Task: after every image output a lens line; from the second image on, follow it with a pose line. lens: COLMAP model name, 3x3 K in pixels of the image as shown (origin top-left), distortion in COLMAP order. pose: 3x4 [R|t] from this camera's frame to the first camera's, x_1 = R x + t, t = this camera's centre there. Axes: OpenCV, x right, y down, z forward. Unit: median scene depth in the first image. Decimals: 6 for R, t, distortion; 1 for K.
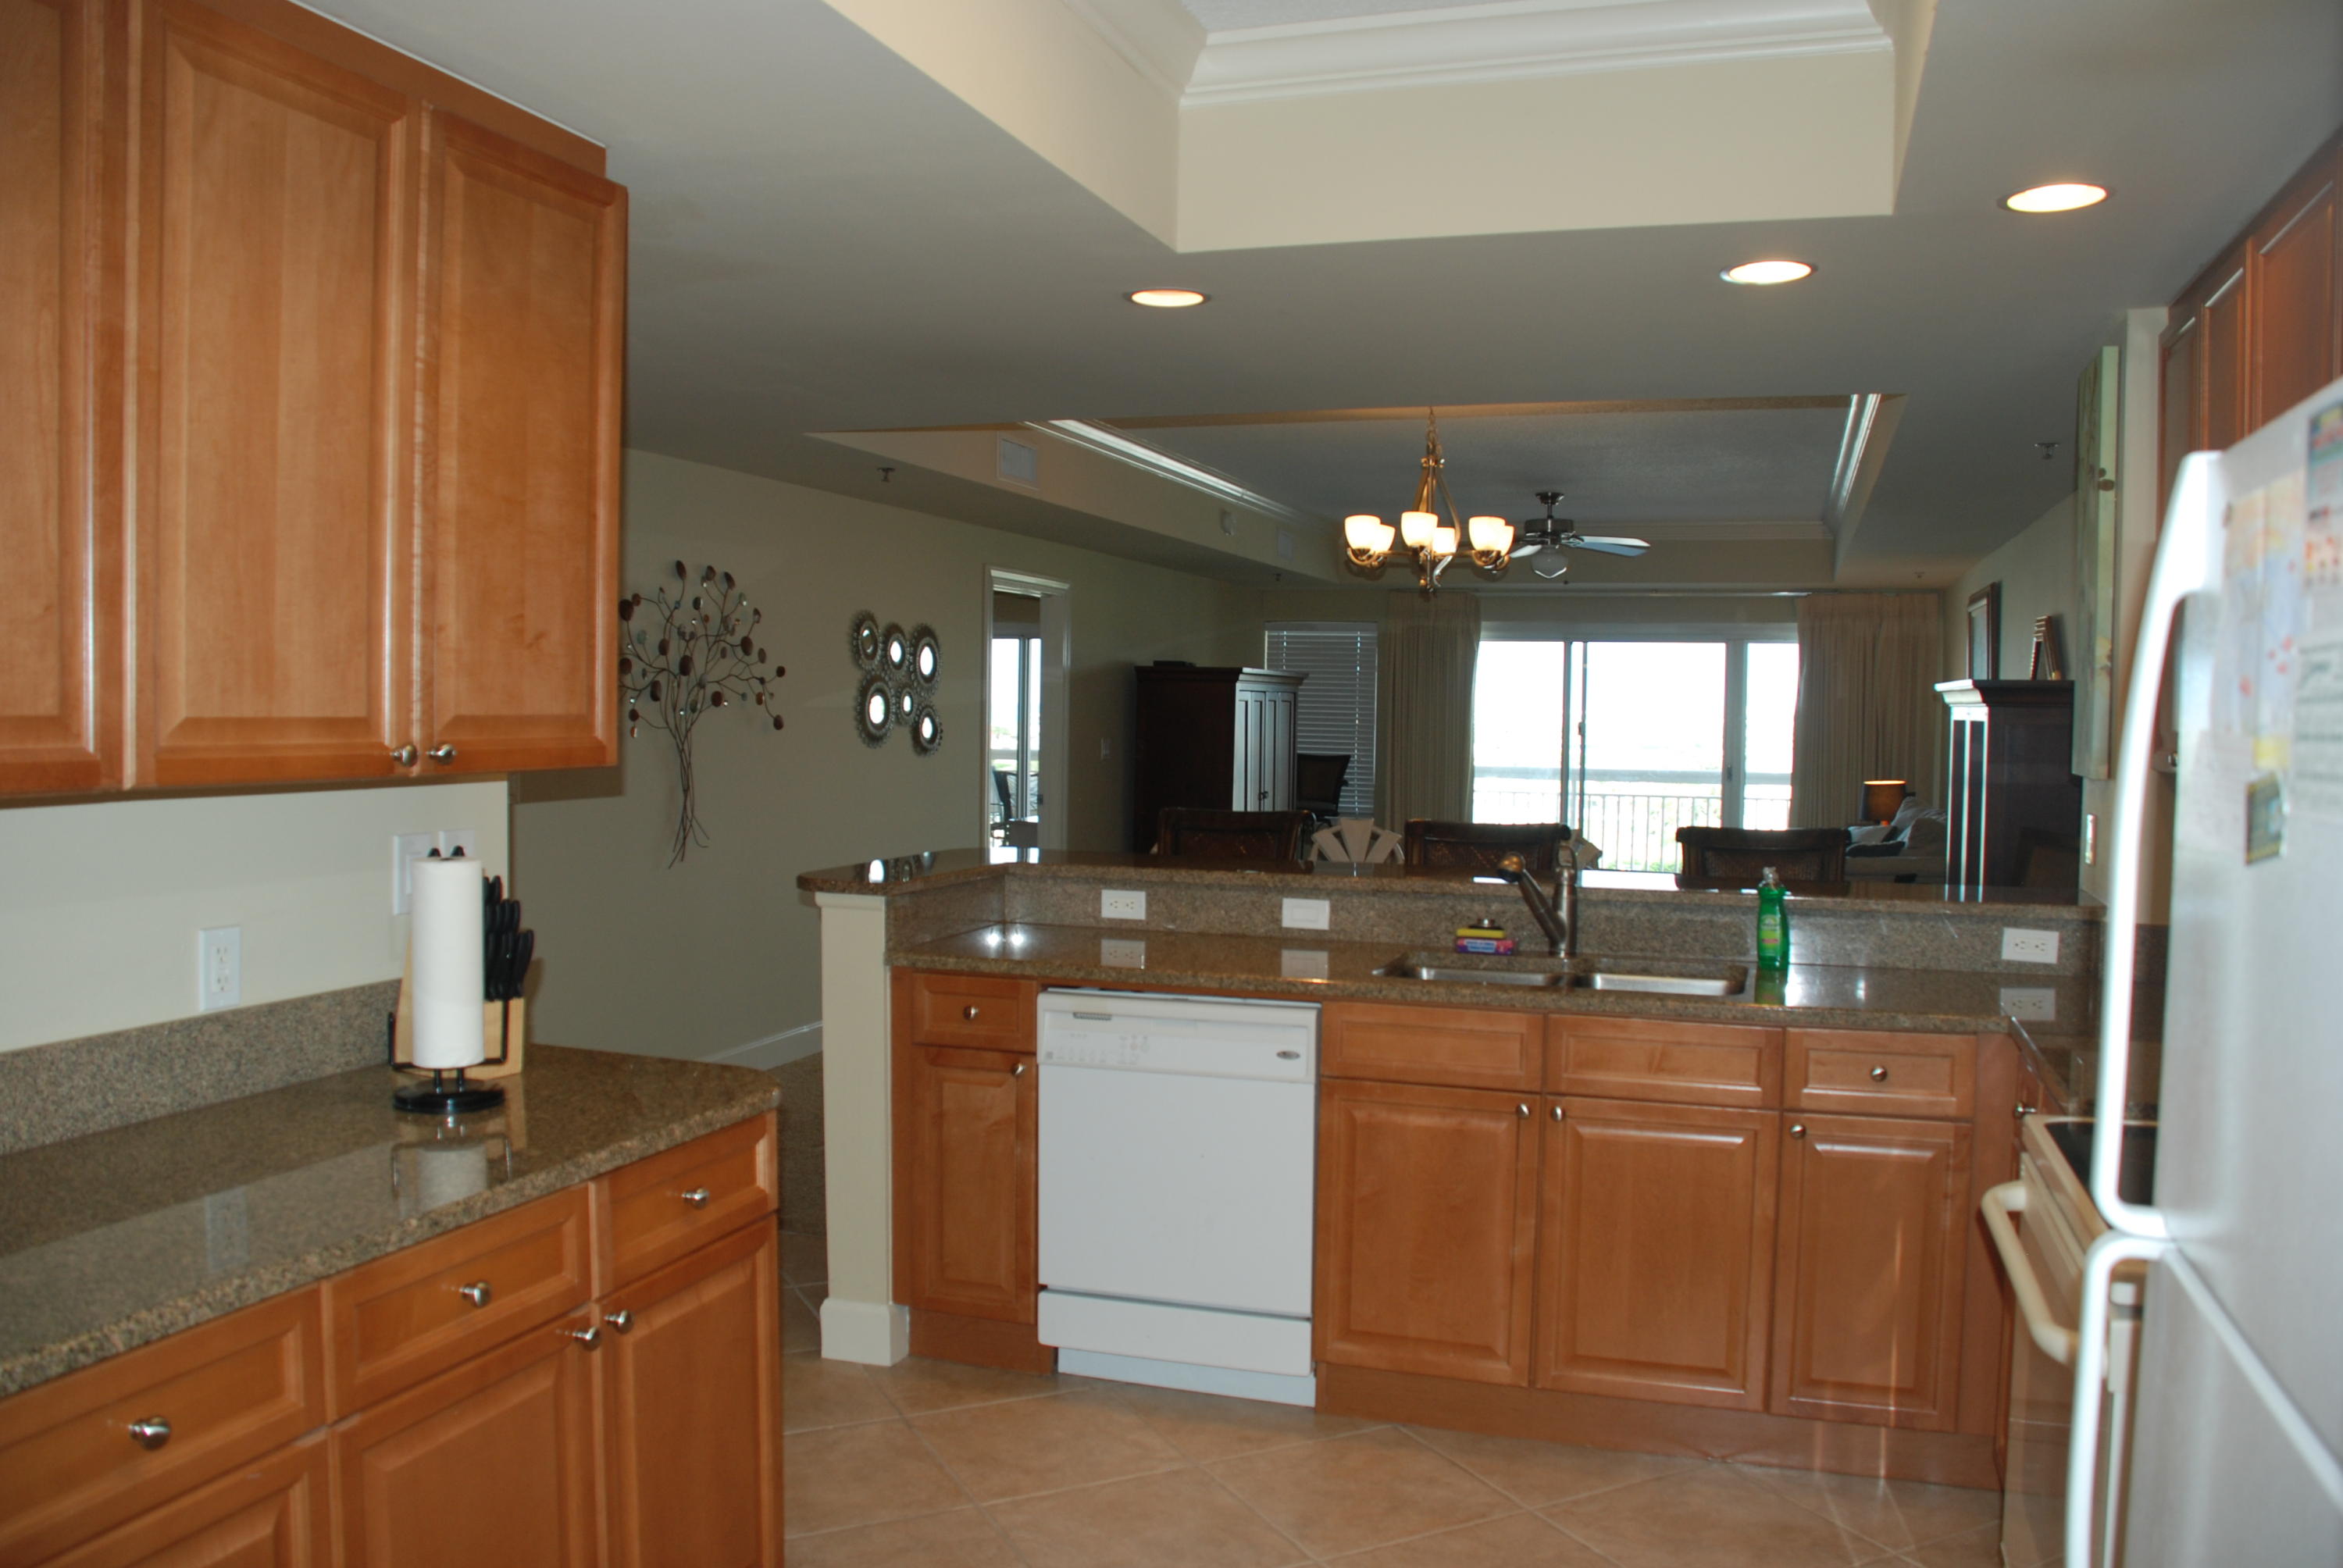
lens RADIAL K [[1833.7, 0, 1186.9], [0, 1833.7, 789.0], [0, 0, 1]] dist [-0.160361, 0.117530]
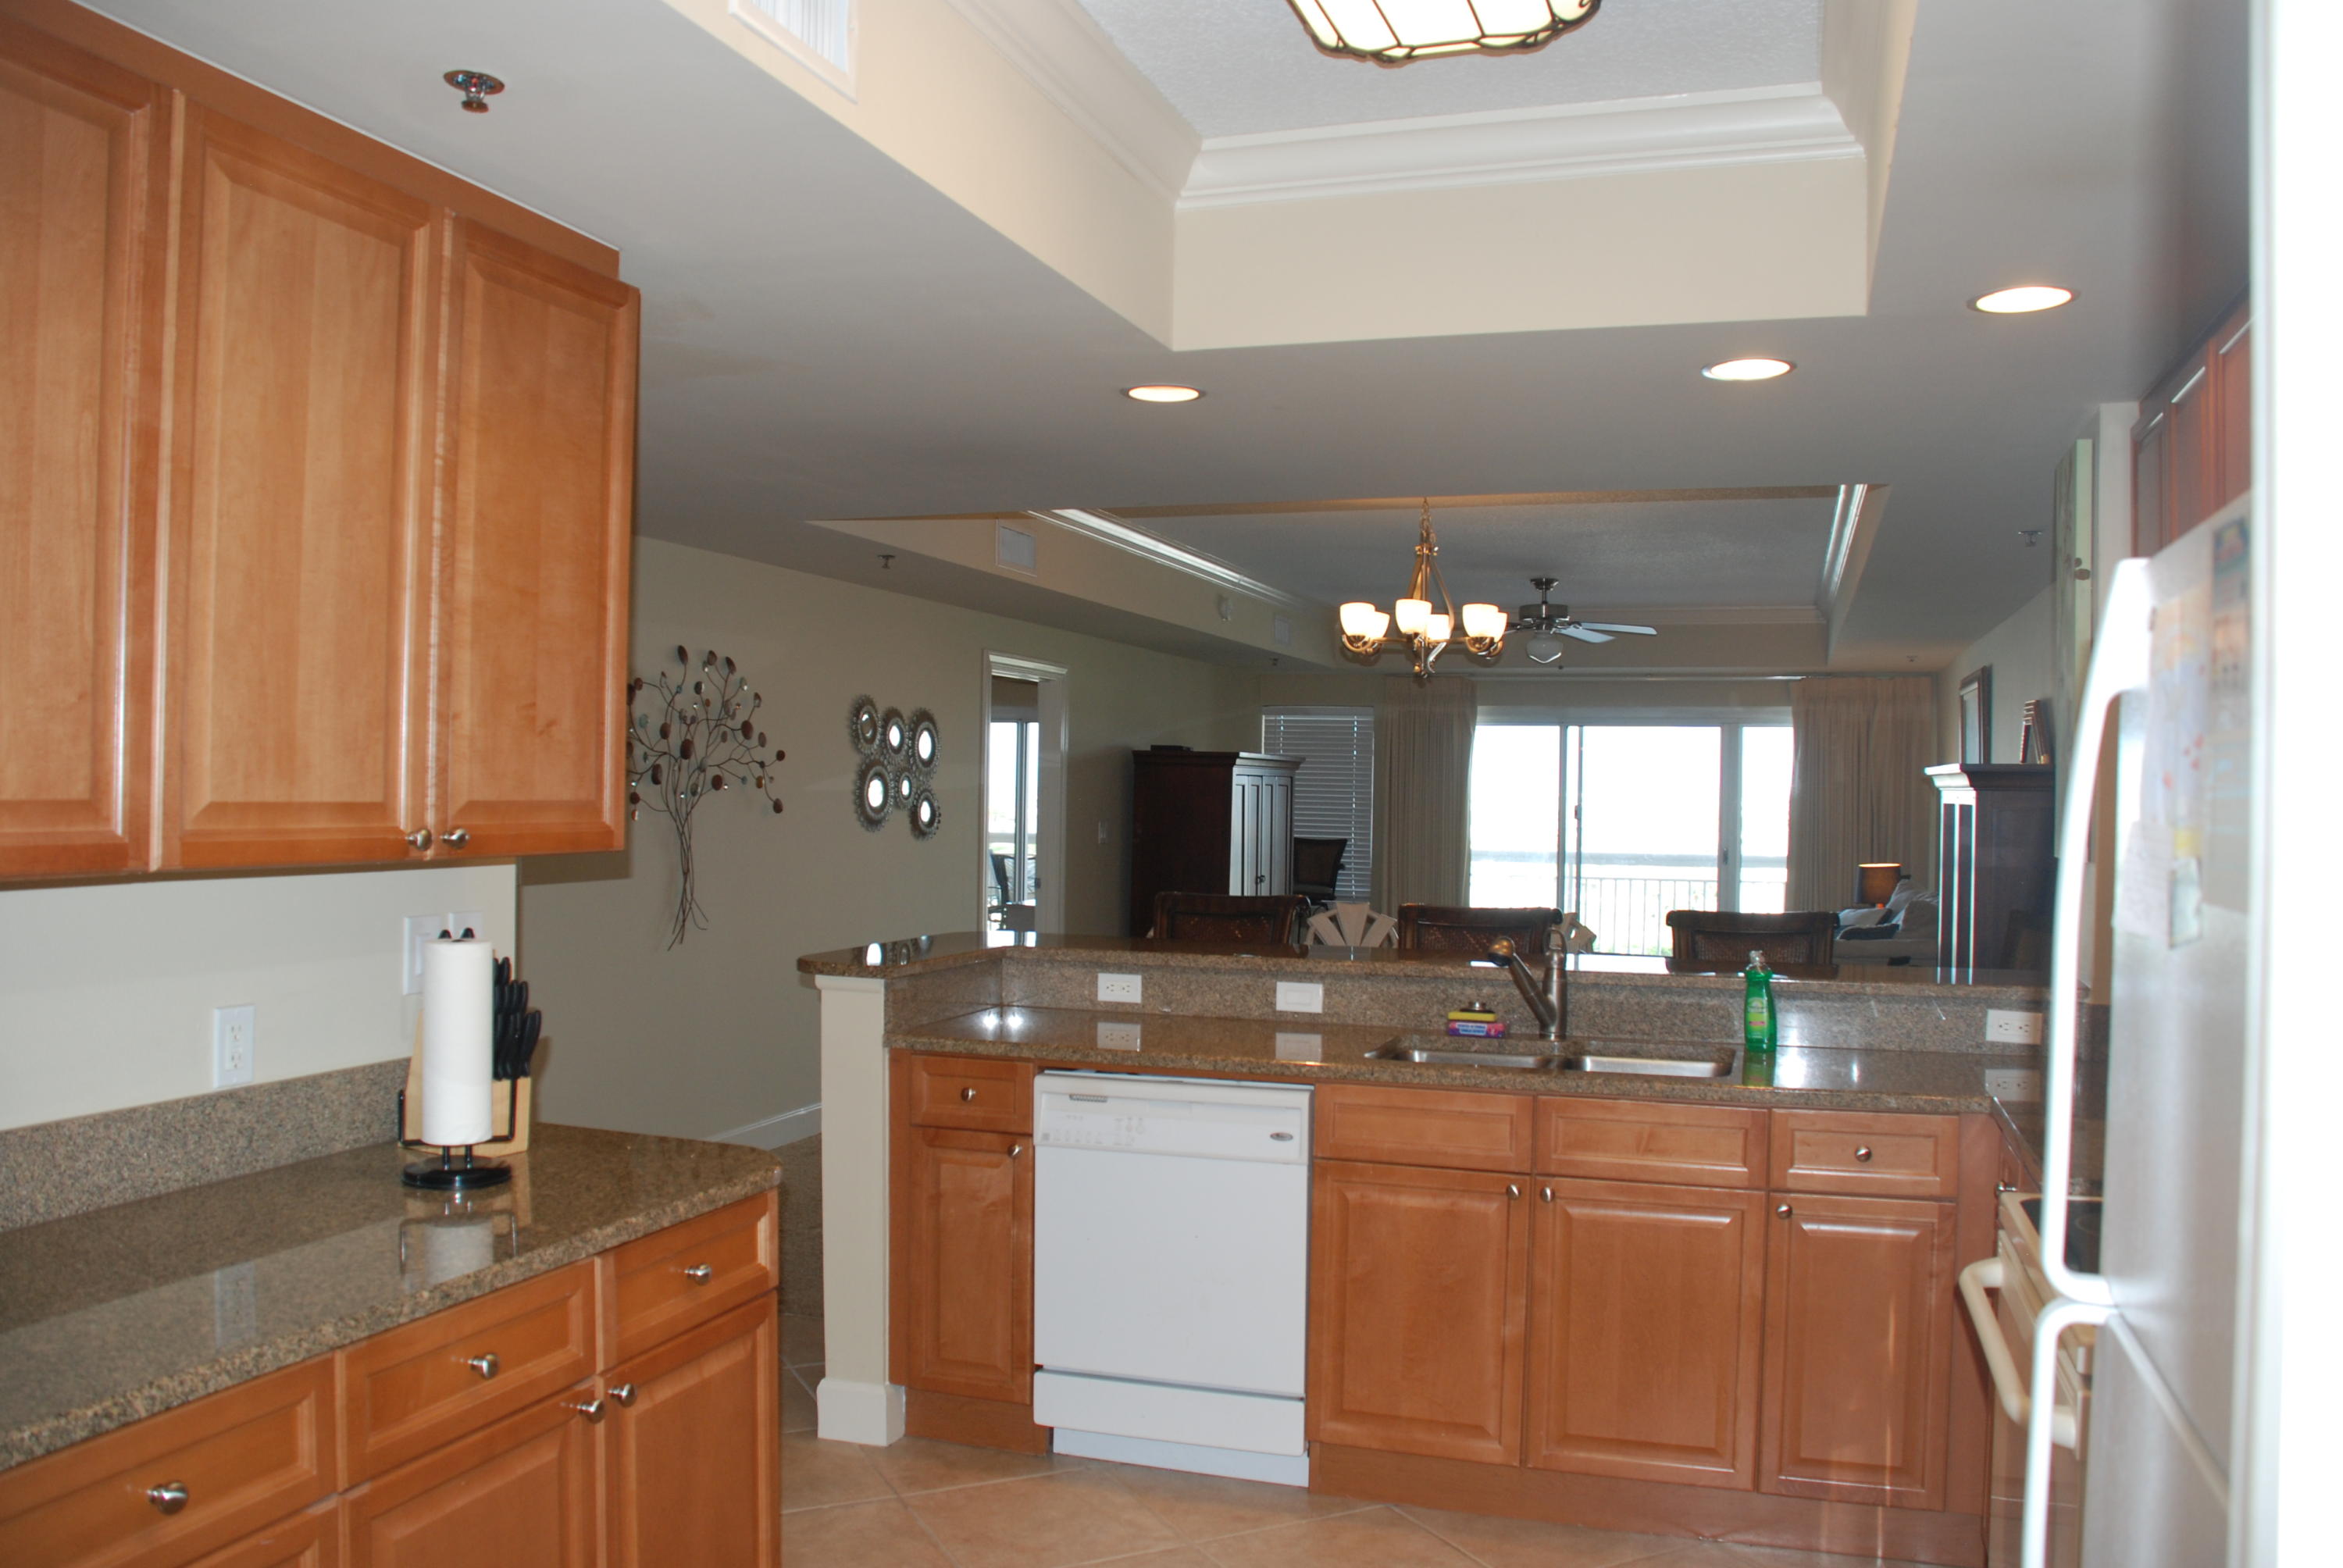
lens RADIAL K [[1839.3, 0, 1183.7], [0, 1839.3, 796.9], [0, 0, 1]] dist [-0.169707, 0.120141]
pose [[0.999999, 0.001029, -0.000794, 0.001953], [-0.001061, 0.999159, -0.041002, -0.000992], [0.000751, 0.041003, 0.999159, -0.020164]]
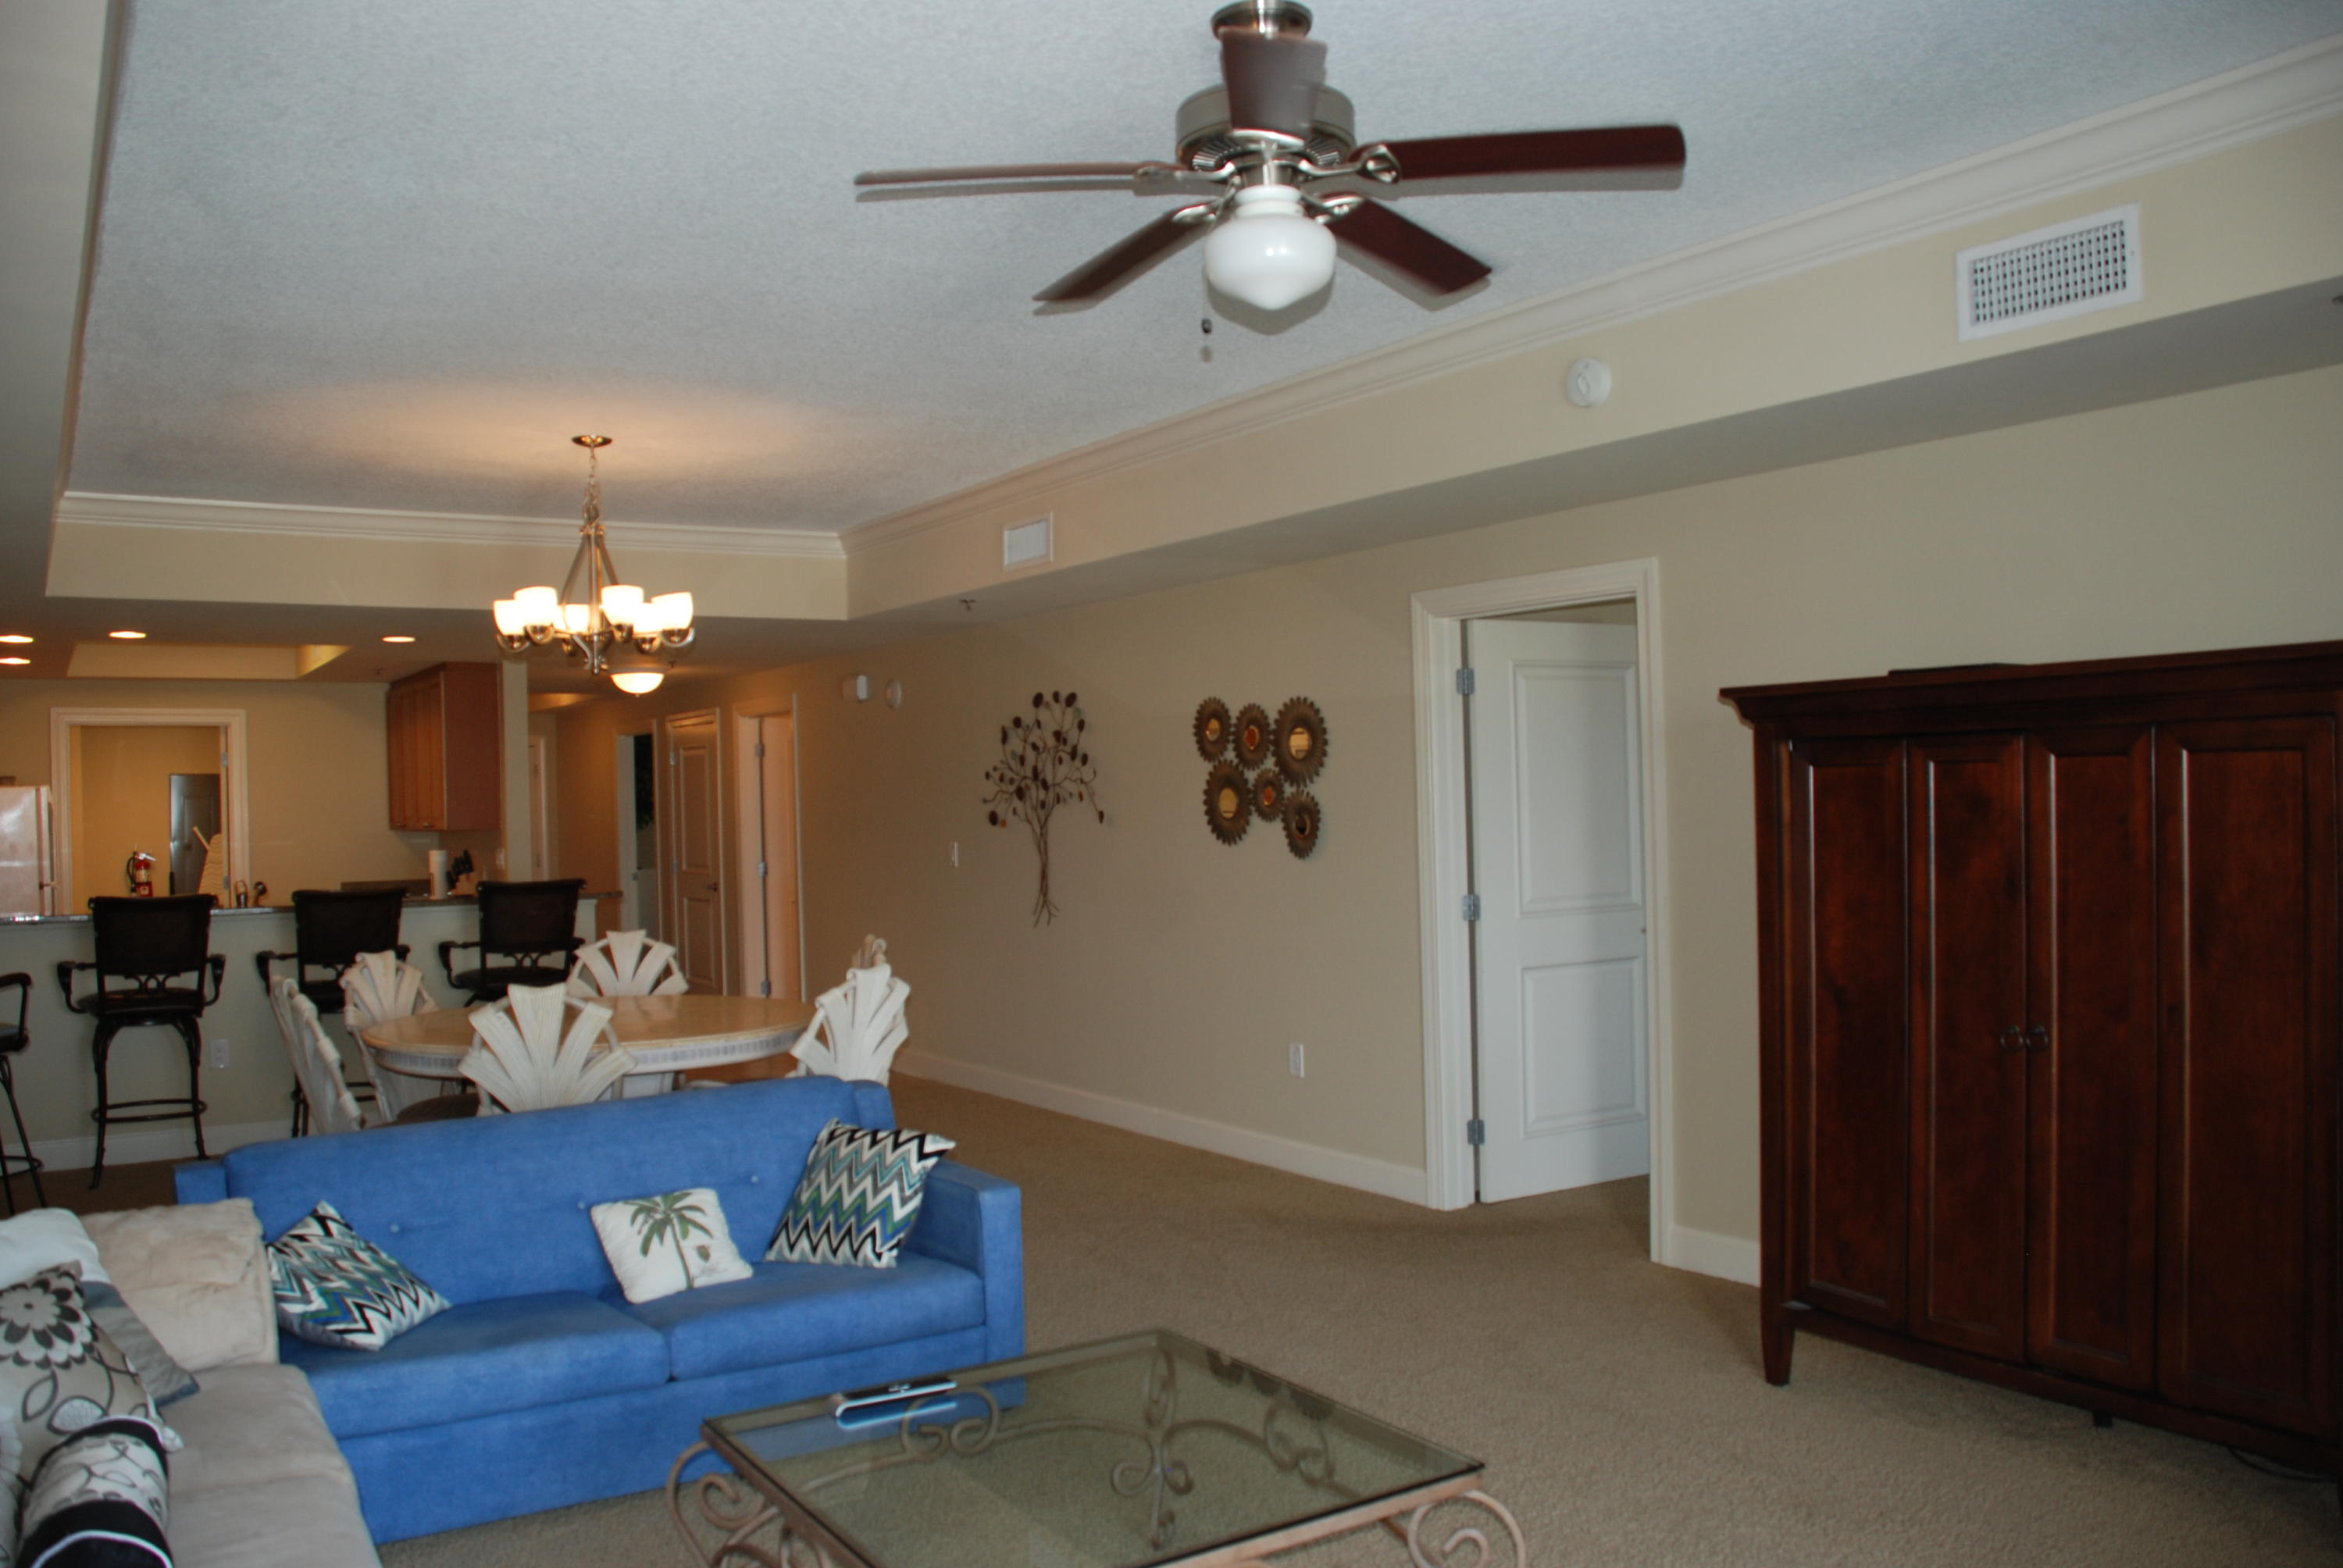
lens RADIAL K [[1821.6, 0, 1163.3], [0, 1821.6, 785.1], [0, 0, 1]] dist [-0.161067, 0.122938]
pose [[-0.629311, -0.002835, -0.777149, 1.471304], [-0.019881, 0.999725, 0.012453, -0.165302], [0.776899, 0.023287, -0.629194, 4.045871]]
